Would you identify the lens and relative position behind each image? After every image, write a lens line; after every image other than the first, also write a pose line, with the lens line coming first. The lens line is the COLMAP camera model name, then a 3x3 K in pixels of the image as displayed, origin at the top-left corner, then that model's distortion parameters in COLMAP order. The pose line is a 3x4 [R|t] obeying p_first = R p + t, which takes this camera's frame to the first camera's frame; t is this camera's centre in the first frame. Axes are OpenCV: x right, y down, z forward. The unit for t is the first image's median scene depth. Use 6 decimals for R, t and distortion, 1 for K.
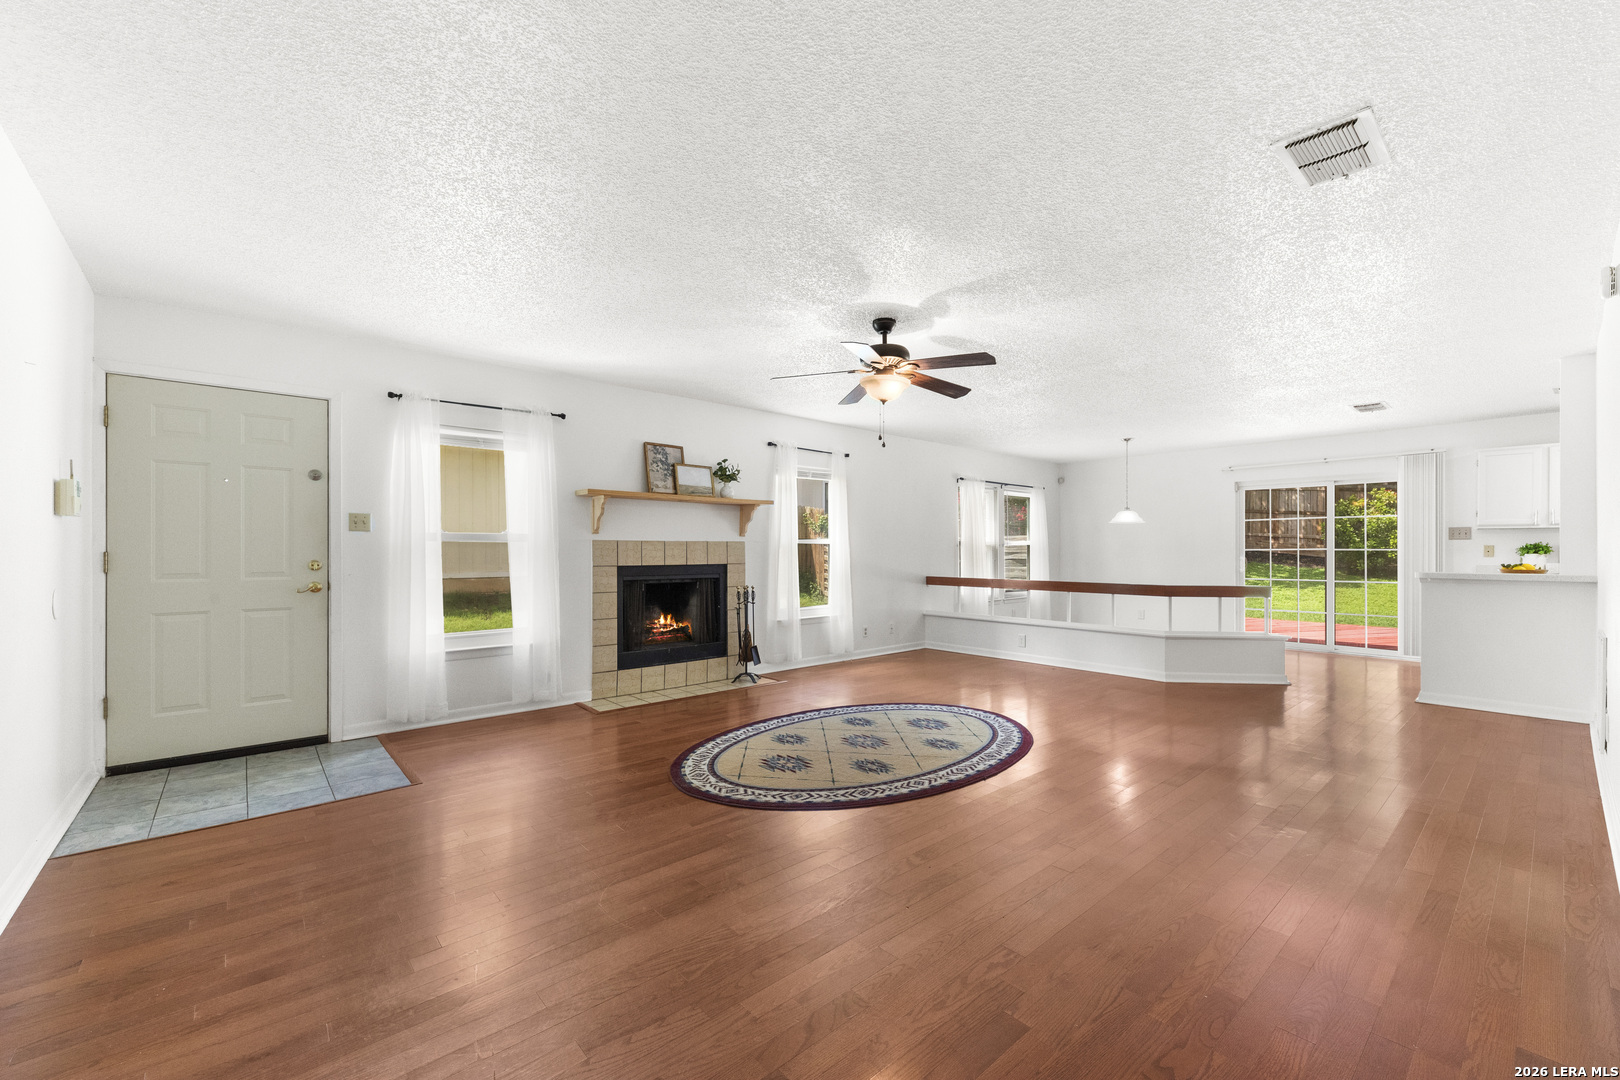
lens RADIAL K [[656.6, 0, 807.4], [0, 656.6, 556.5], [0, 0, 1]] dist [0.007653, 0.000060]
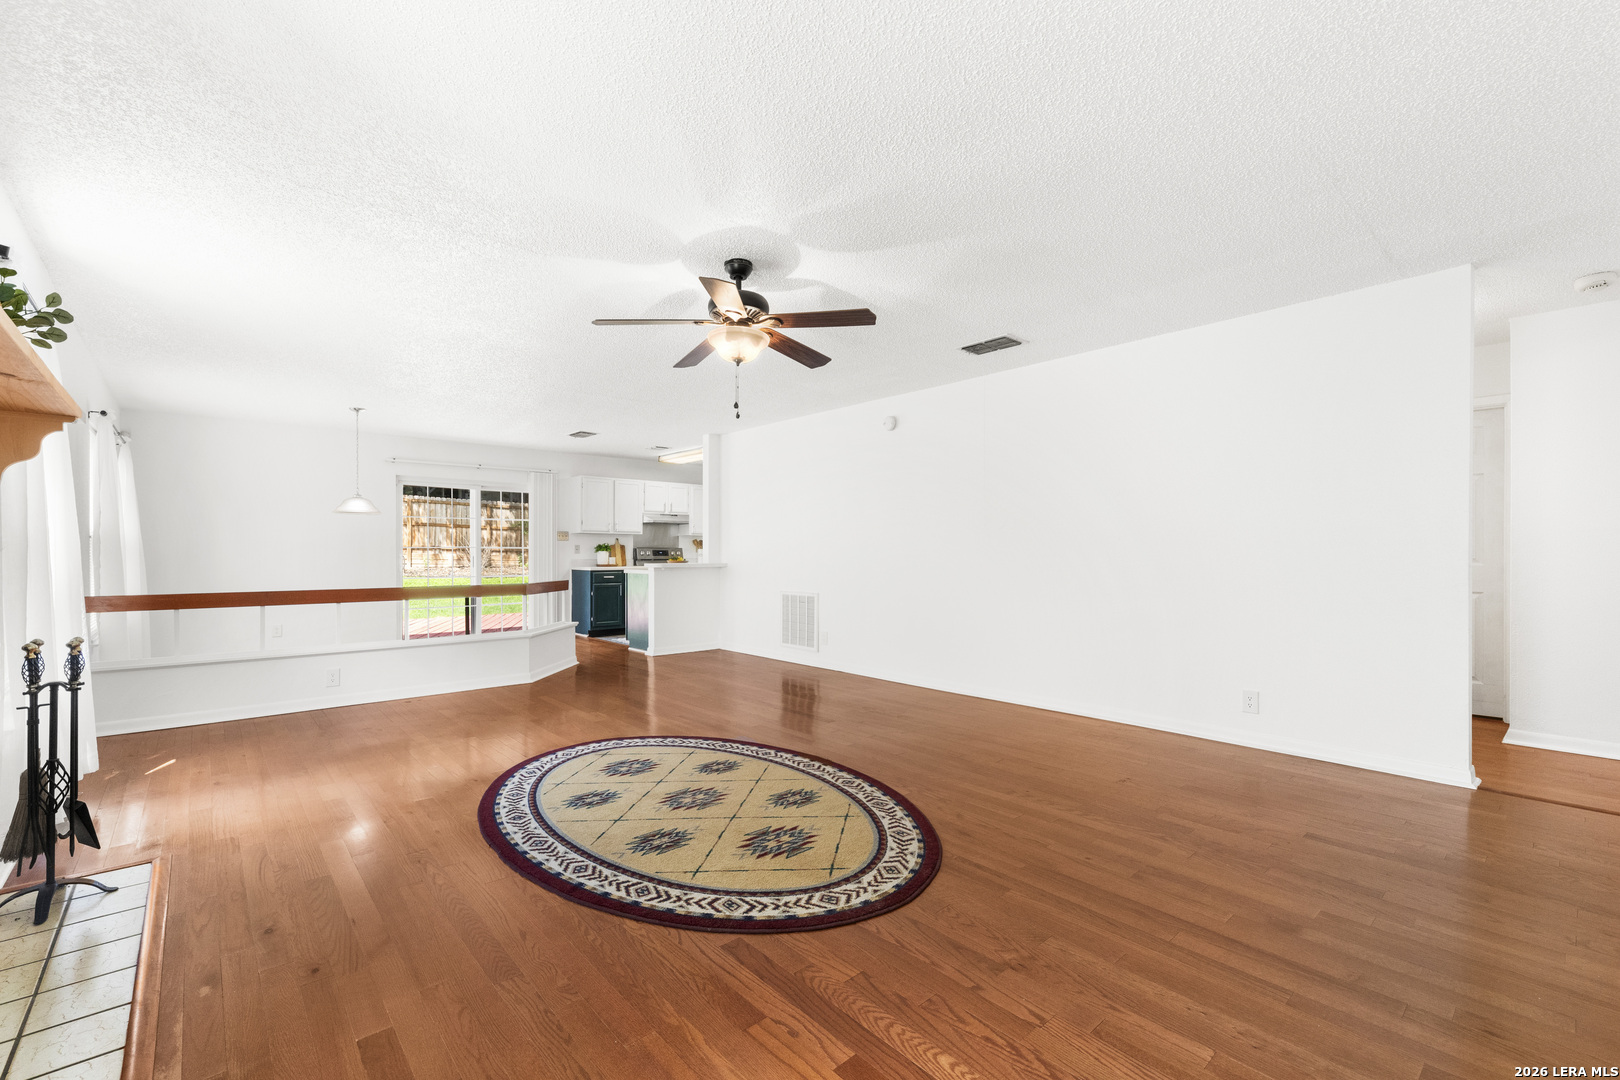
lens RADIAL K [[690.6, 0, 813.2], [0, 690.6, 553.4], [0, 0, 1]] dist [-0.001042, -0.000395]
pose [[-0.014944, -0.003016, 0.999884, -0.605721], [0.006970, 0.999971, 0.003120, -0.000507], [-0.999864, 0.007016, -0.014923, 0.751141]]
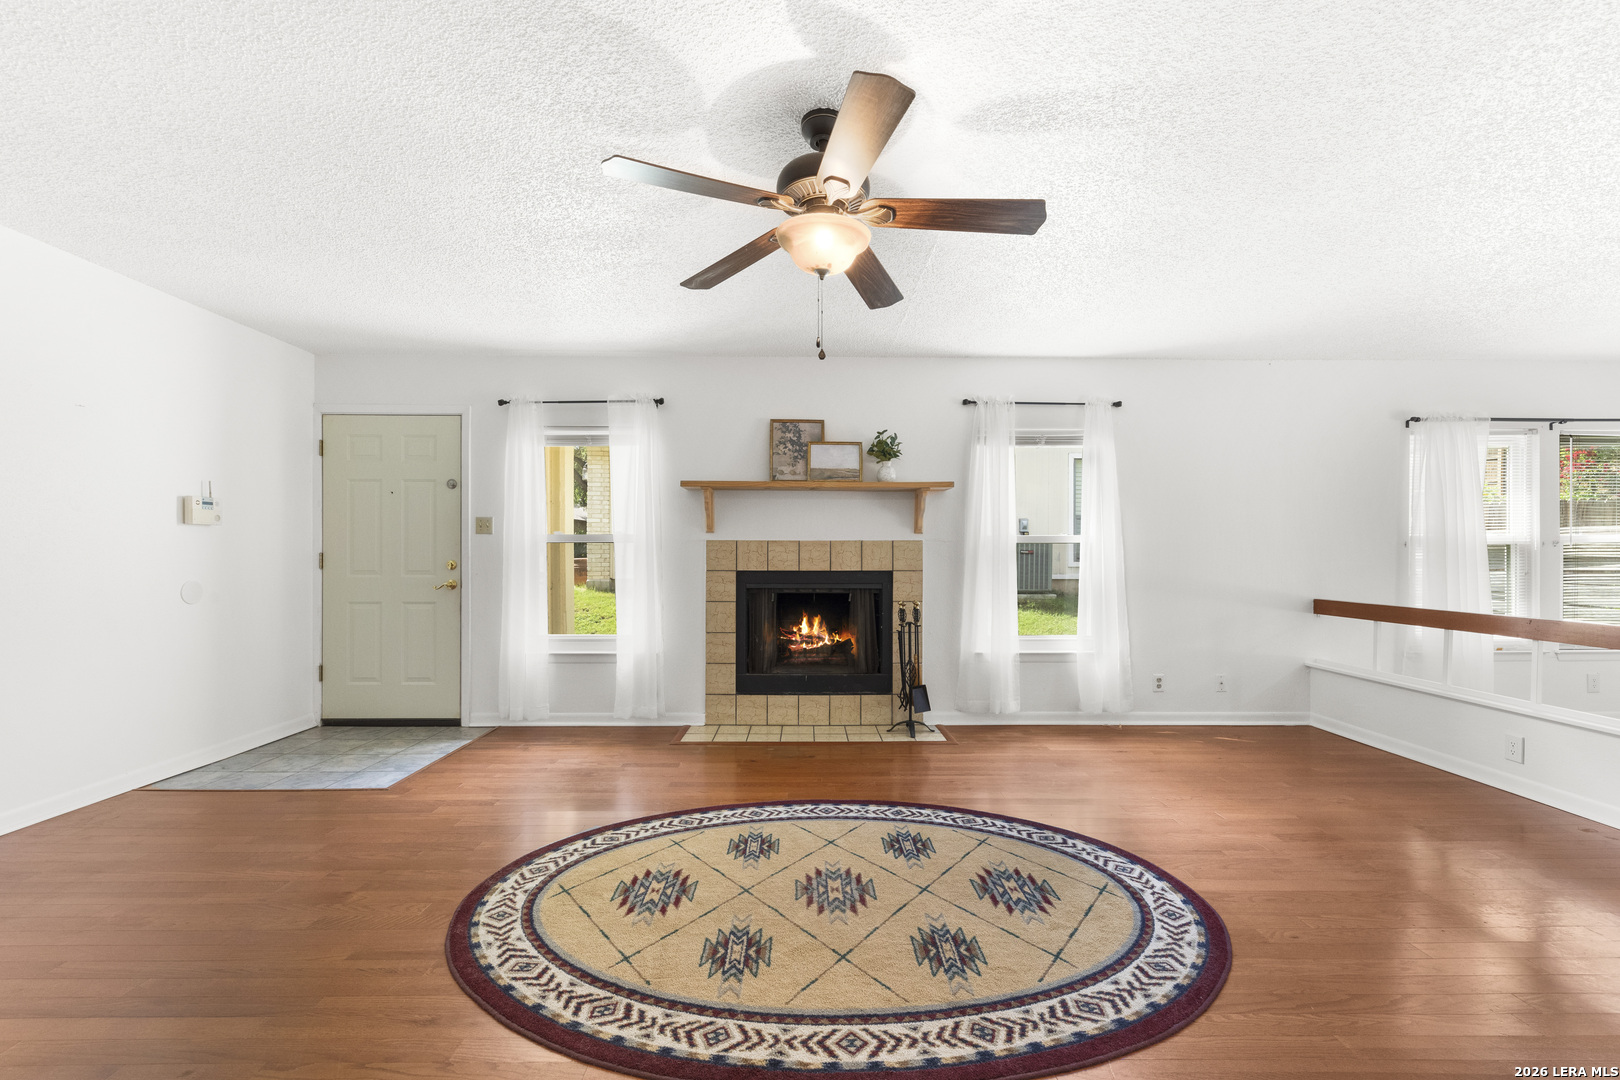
lens RADIAL K [[656.6, 0, 807.4], [0, 656.6, 556.5], [0, 0, 1]] dist [0.007653, 0.000060]
pose [[0.758082, 0.003783, -0.652148, 0.374309], [-0.007606, 0.999966, -0.003041, -0.002011], [0.652115, 0.007265, 0.758085, 0.477656]]
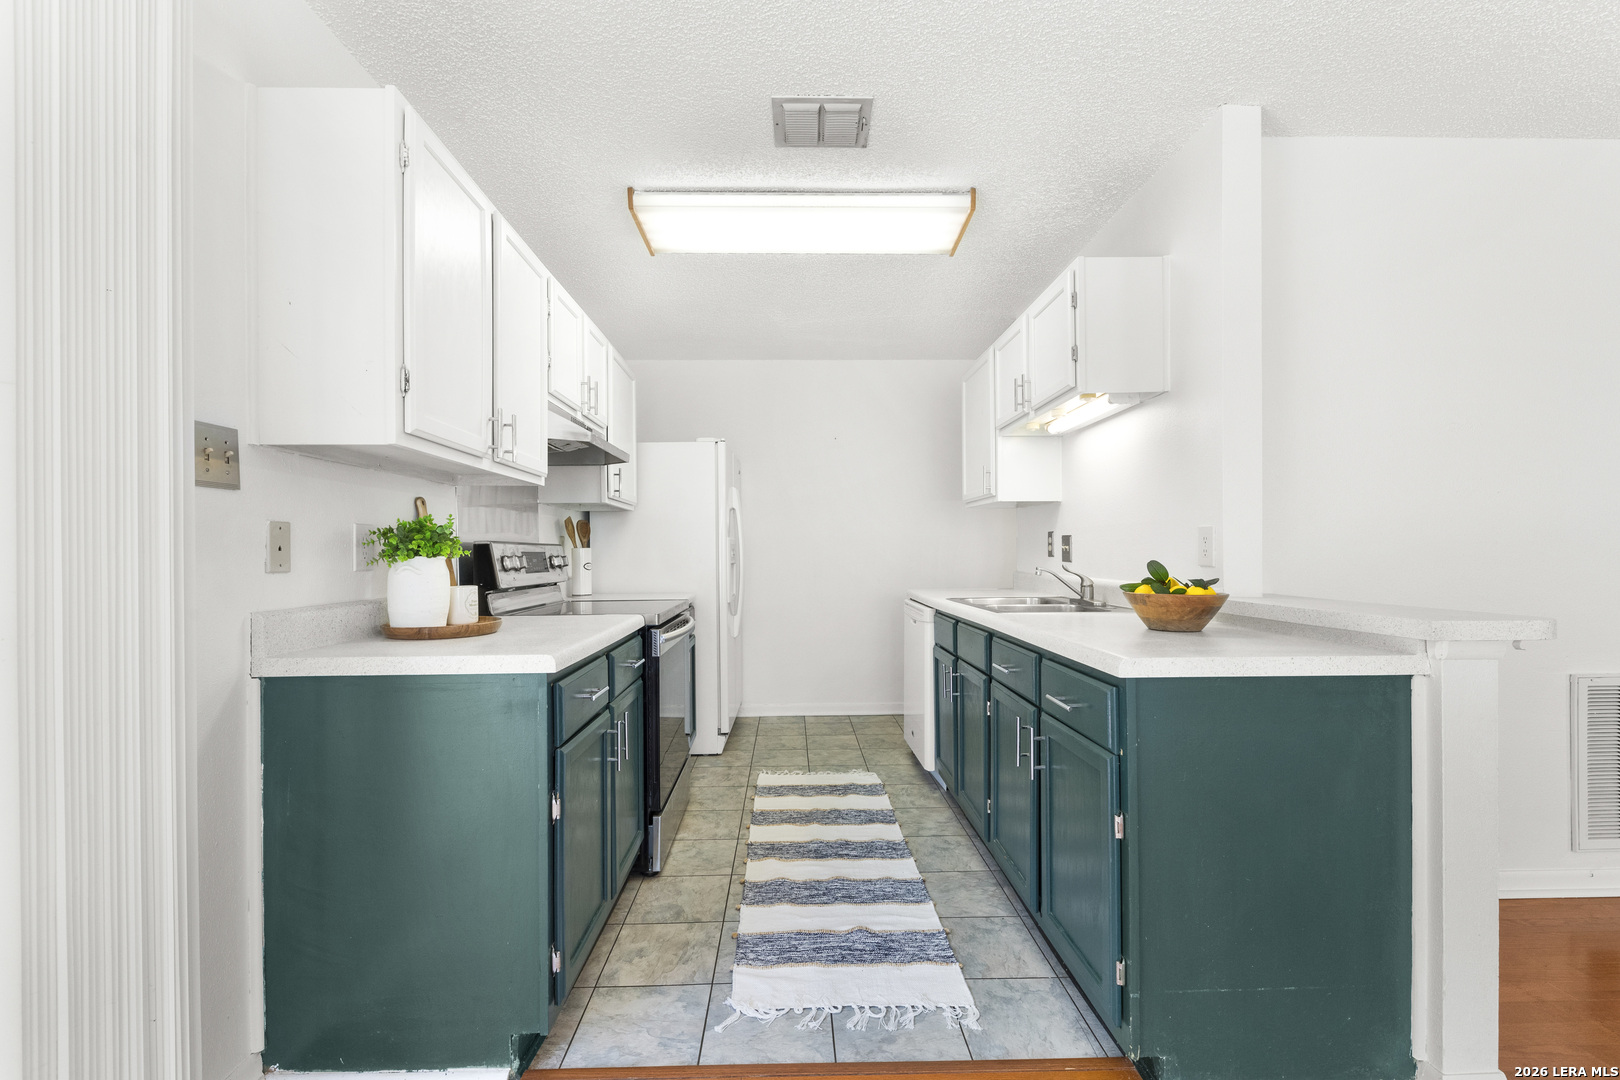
lens RADIAL K [[690.6, 0, 813.2], [0, 690.6, 553.4], [0, 0, 1]] dist [-0.001042, -0.000395]
pose [[-0.776948, 0.001451, 0.629563, 1.050390], [0.009196, 0.999917, 0.009044, -0.008963], [-0.629498, 0.012817, -0.776897, 1.524312]]
